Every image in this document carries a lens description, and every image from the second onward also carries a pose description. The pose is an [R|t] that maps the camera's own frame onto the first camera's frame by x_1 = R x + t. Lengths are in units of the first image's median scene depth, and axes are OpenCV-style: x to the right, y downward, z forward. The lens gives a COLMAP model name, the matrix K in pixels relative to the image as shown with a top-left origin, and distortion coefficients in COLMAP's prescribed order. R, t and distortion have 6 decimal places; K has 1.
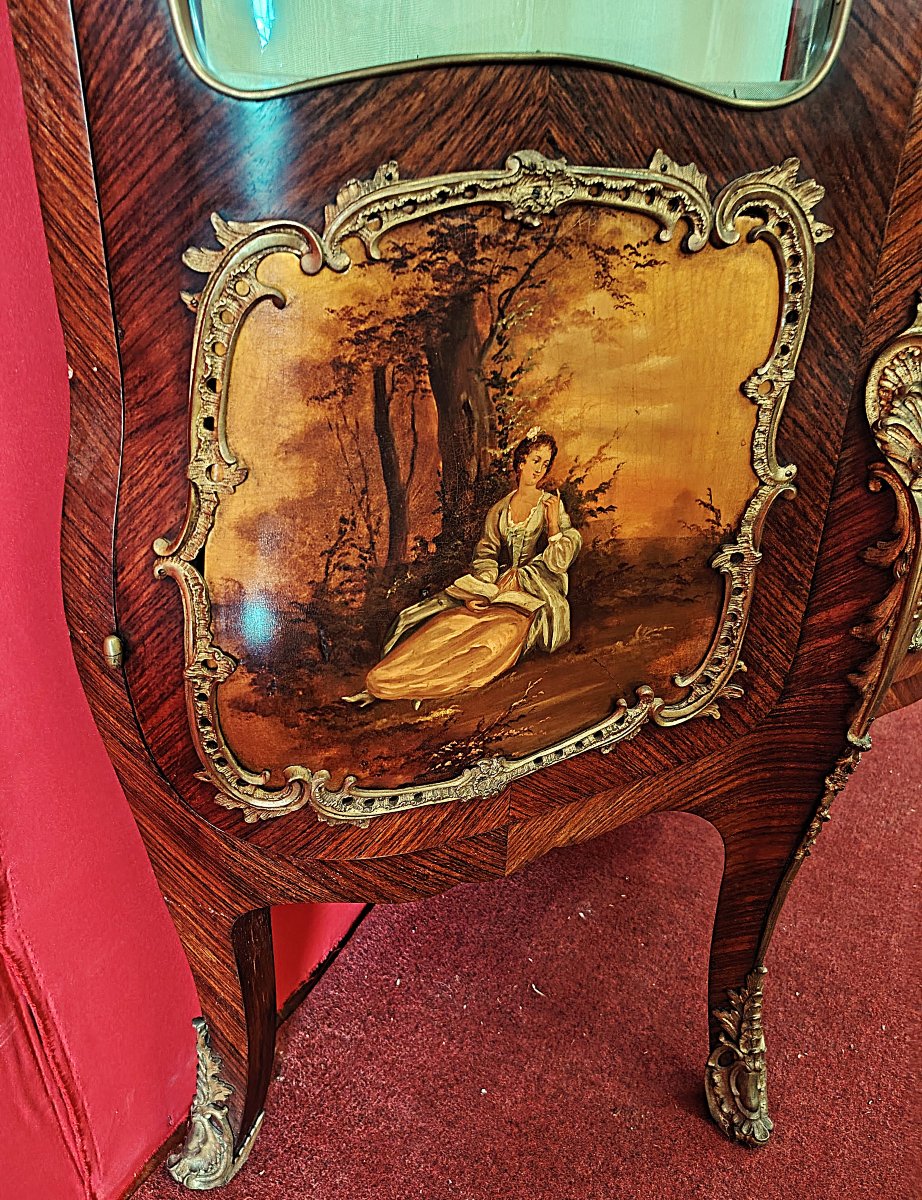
lens RADIAL K [[1044.0, 0, 425.2], [0, 1044.0, 702.4], [0, 0, 1]] dist [0.003273, -0.012920]
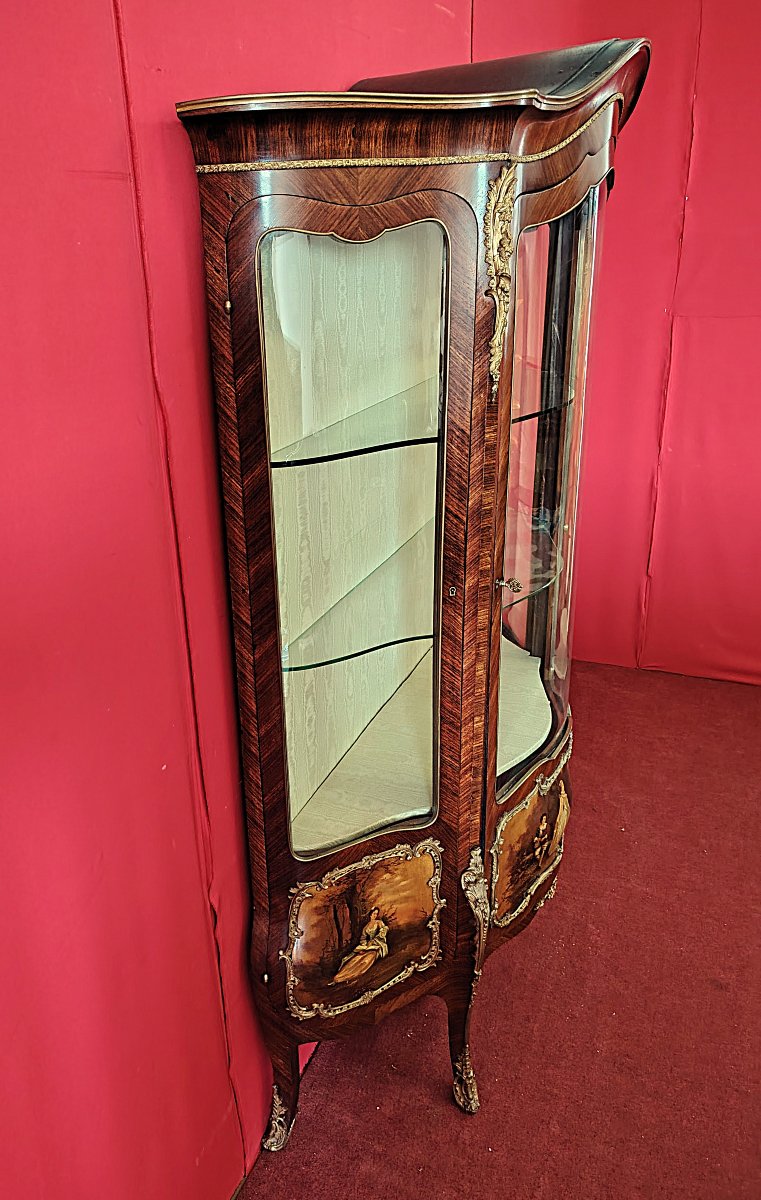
lens RADIAL K [[844.3, 0, 285.7], [0, 844.3, 587.8], [0, 0, 1]] dist [-0.035154, -0.002591]
pose [[0.996324, -0.075939, 0.039644, -0.232664], [0.082934, 0.970978, -0.224331, -0.692185], [-0.021458, 0.226794, 0.973706, -2.112243]]
